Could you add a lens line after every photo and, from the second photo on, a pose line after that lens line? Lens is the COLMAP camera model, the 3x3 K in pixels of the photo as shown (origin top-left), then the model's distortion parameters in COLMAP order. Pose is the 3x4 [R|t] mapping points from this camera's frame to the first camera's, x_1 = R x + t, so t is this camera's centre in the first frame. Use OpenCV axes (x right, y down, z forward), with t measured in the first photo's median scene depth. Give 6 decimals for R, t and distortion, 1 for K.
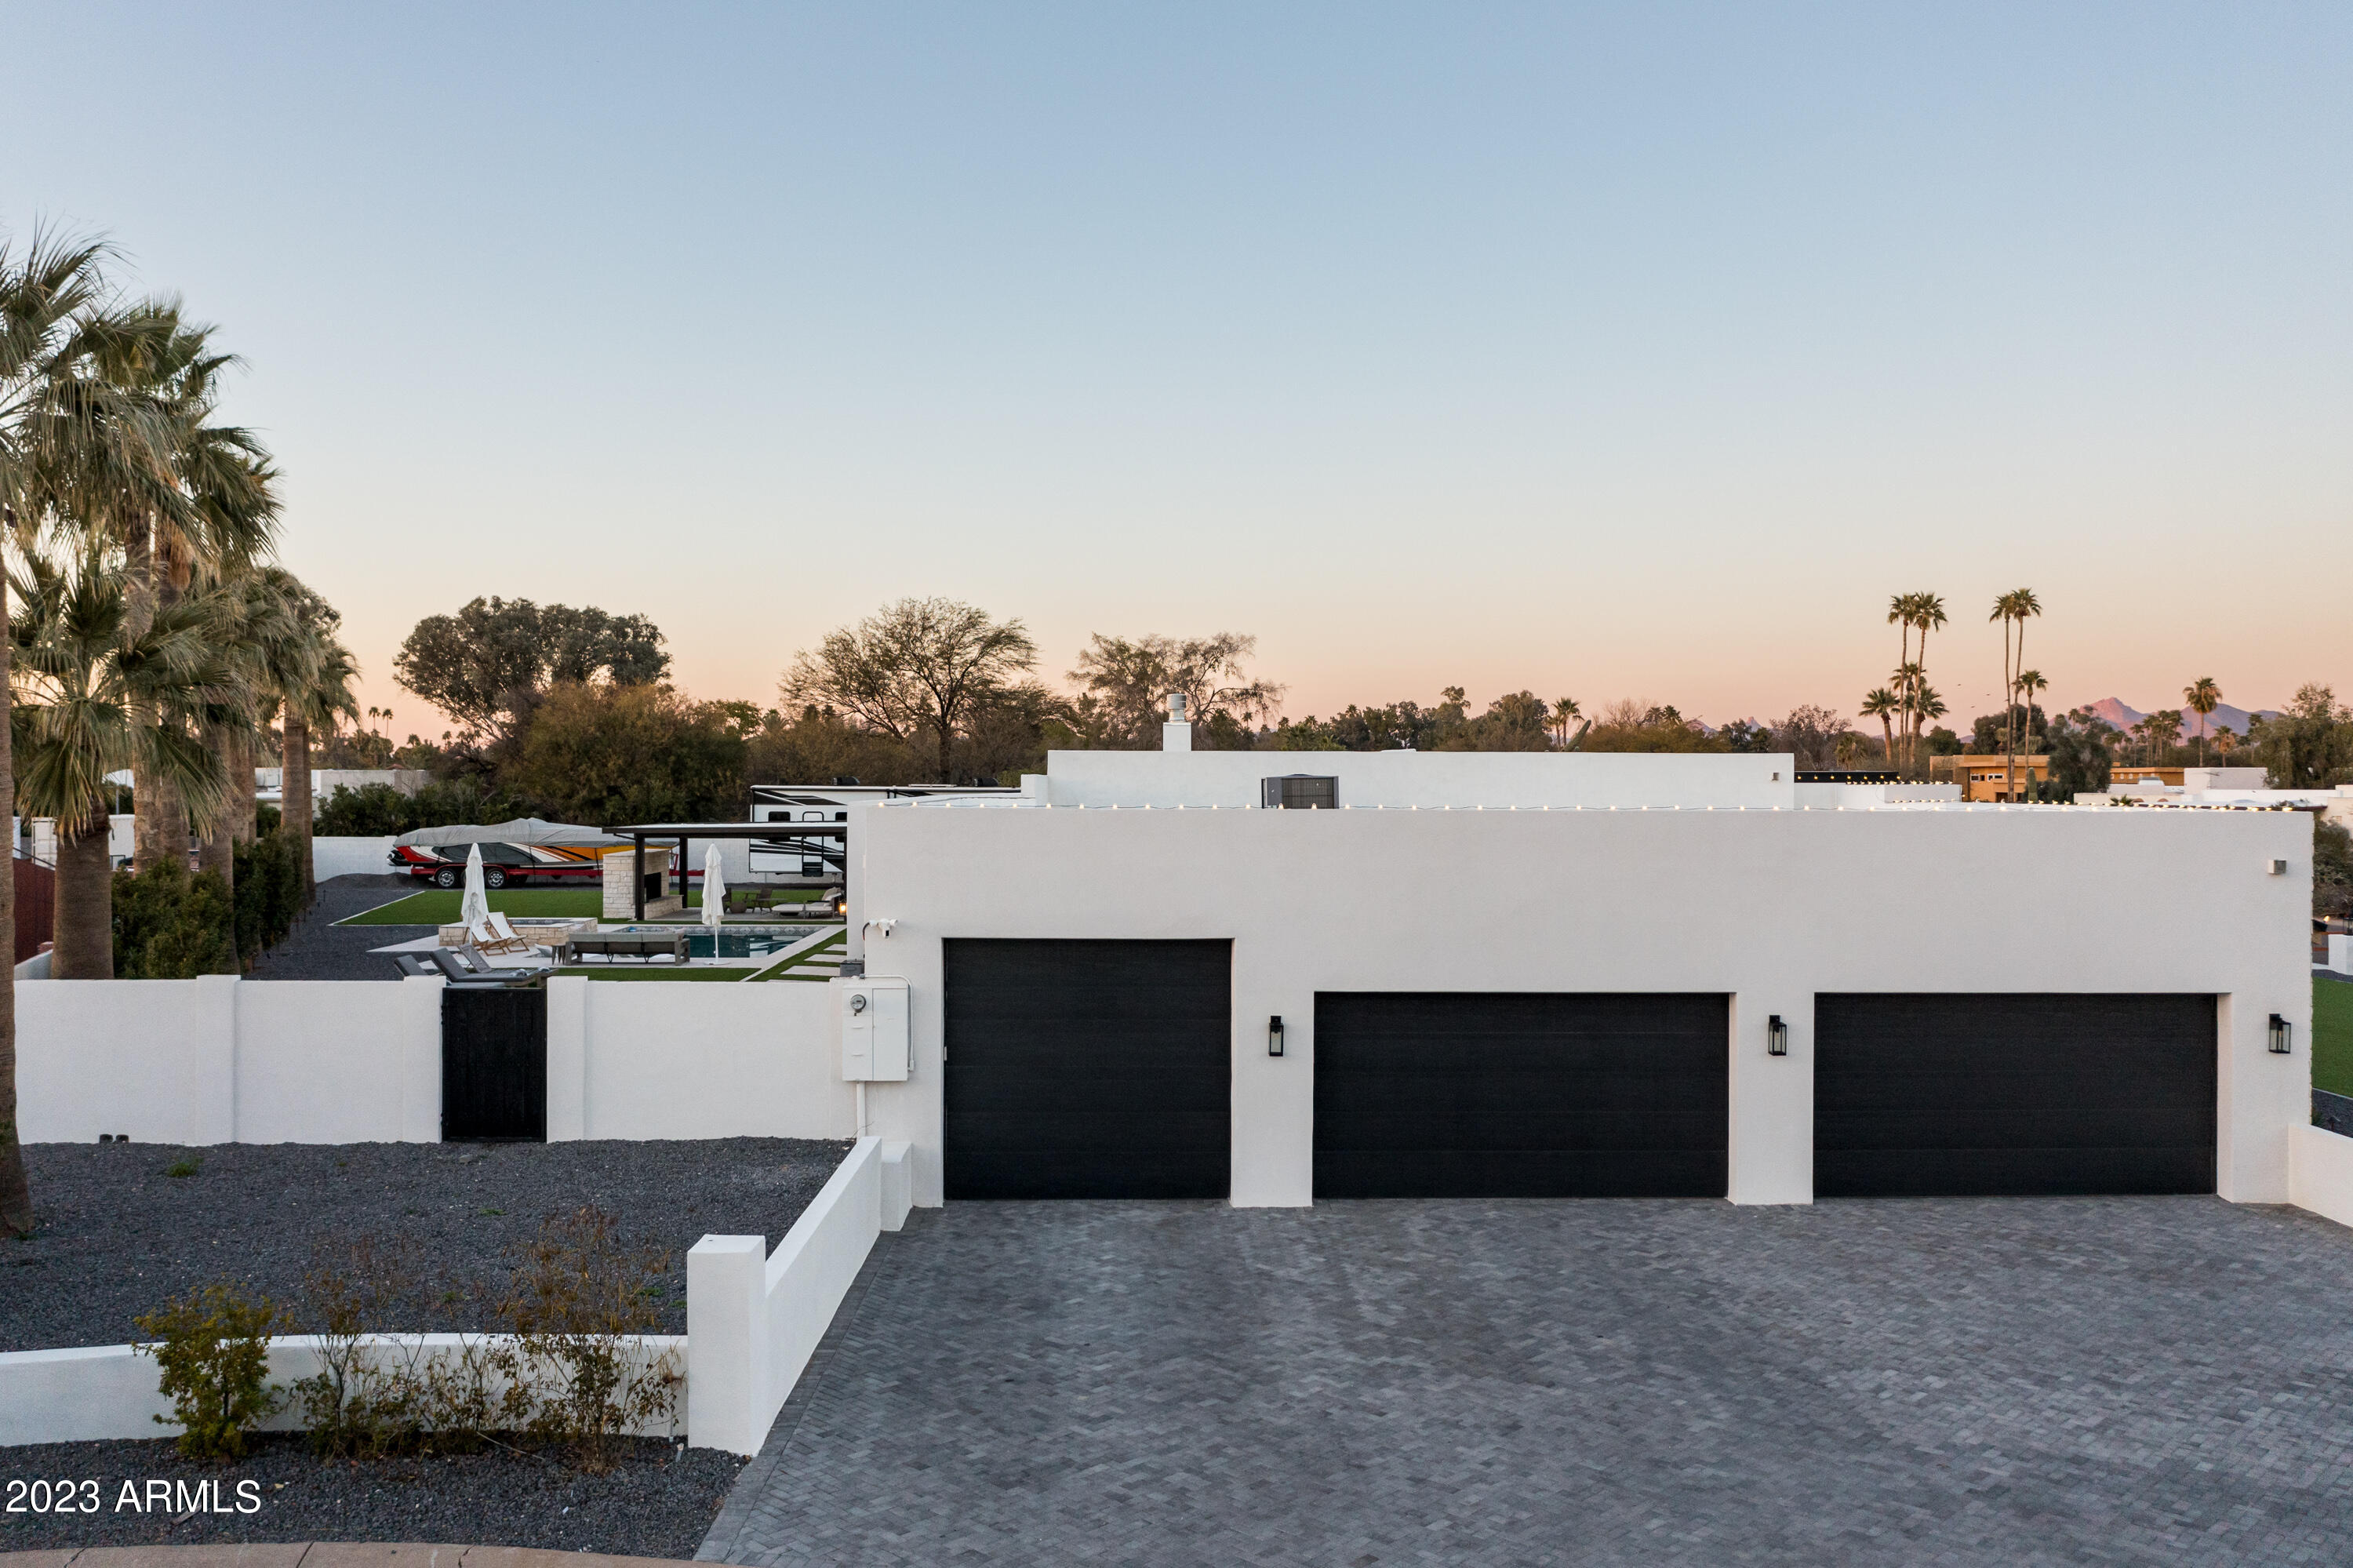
lens RADIAL K [[1862.4, 0, 1176.5], [0, 1862.4, 784.0], [0, 0, 1]] dist [-0.009917, -0.004306]
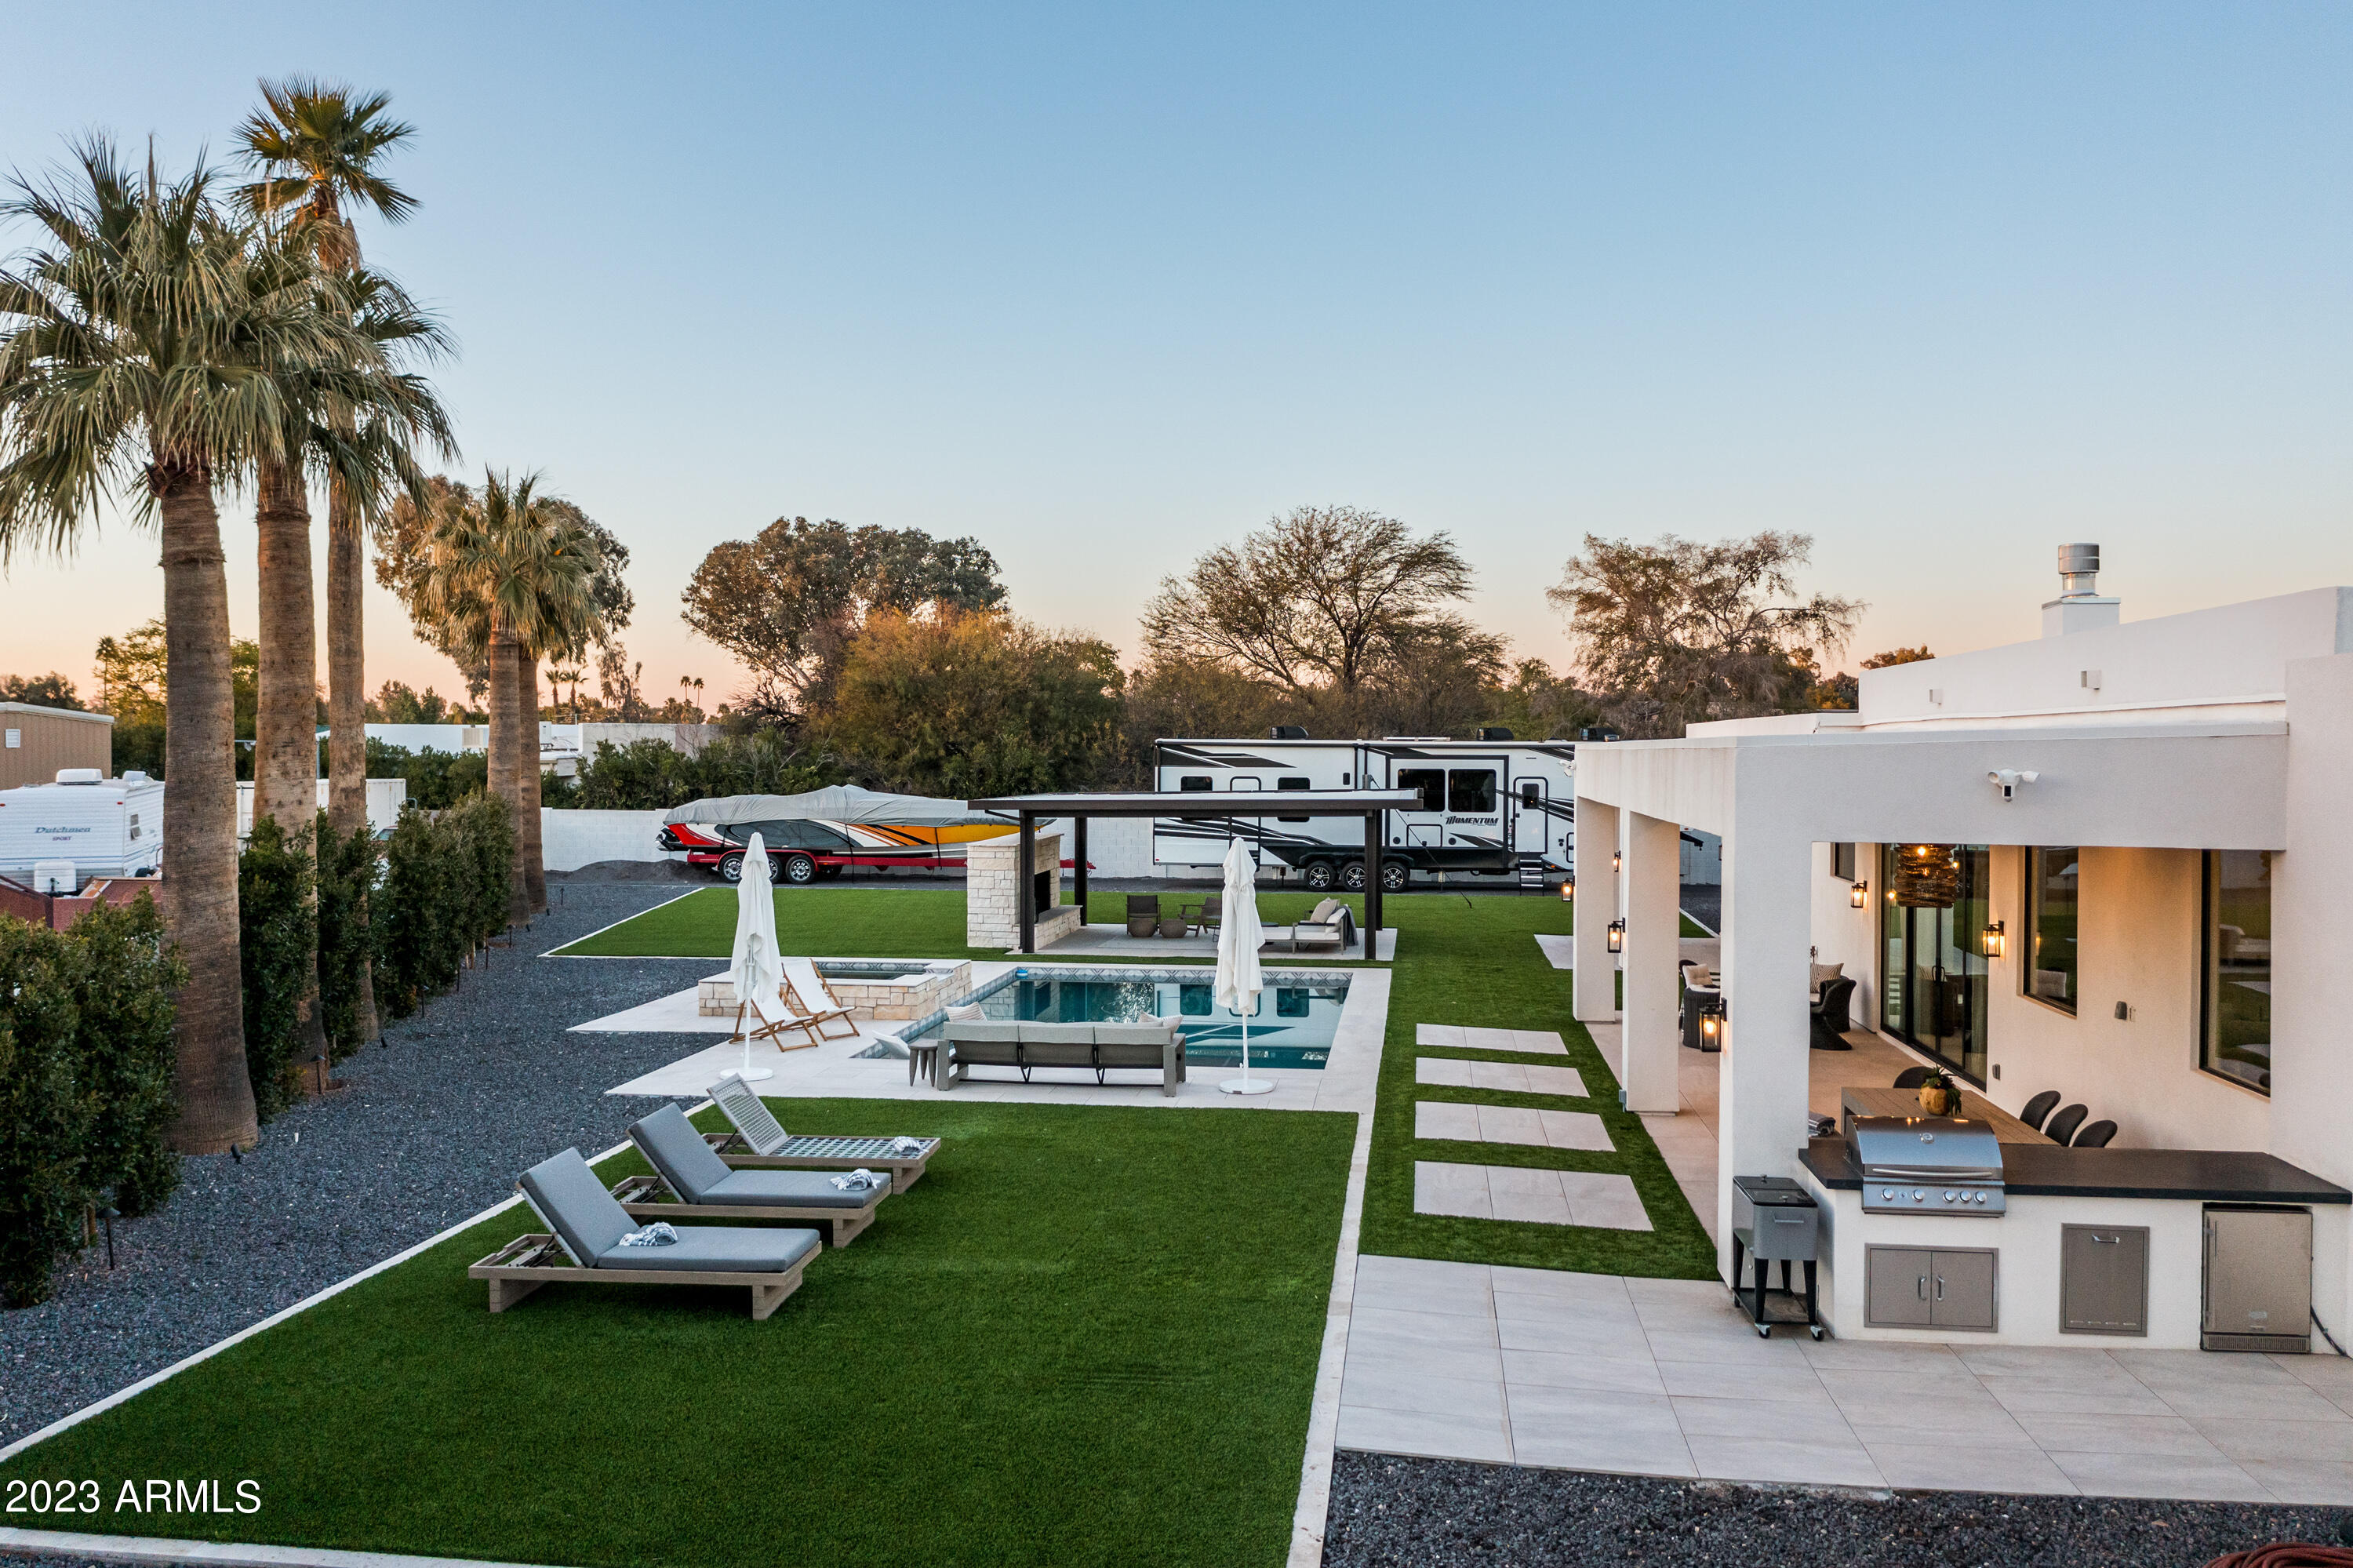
lens RADIAL K [[1862.4, 0, 1176.5], [0, 1862.4, 784.0], [0, 0, 1]] dist [-0.009917, -0.004306]
pose [[0.988401, 0.002990, -0.151840, -0.097440], [-0.000627, 0.999878, 0.015607, 0.005726], [0.151868, -0.015331, 0.988282, 0.268087]]
